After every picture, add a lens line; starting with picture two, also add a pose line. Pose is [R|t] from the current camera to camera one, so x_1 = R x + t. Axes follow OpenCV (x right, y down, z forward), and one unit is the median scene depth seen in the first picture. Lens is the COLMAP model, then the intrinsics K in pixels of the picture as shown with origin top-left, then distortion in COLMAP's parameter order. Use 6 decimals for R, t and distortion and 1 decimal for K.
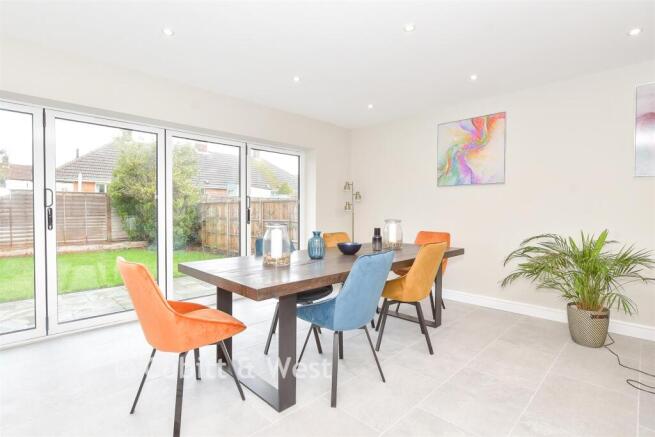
lens RADIAL K [[313.1, 0, 328.6], [0, 313.1, 214.9], [0, 0, 1]] dist [-0.002163, -0.000113]
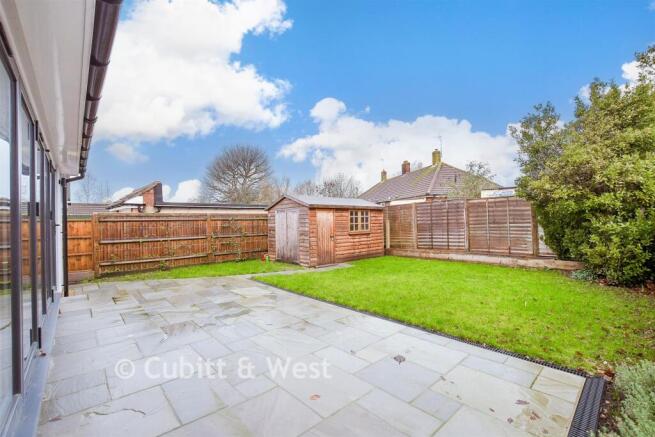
lens RADIAL K [[283.0, 0, 327.8], [0, 283.0, 220.0], [0, 0, 1]] dist [-0.000274, -0.000056]
pose [[-0.058879, -0.010958, -0.998205, 0.031315], [0.000853, 0.999939, -0.011028, 0.002750], [0.998265, -0.001501, -0.058866, 0.544362]]
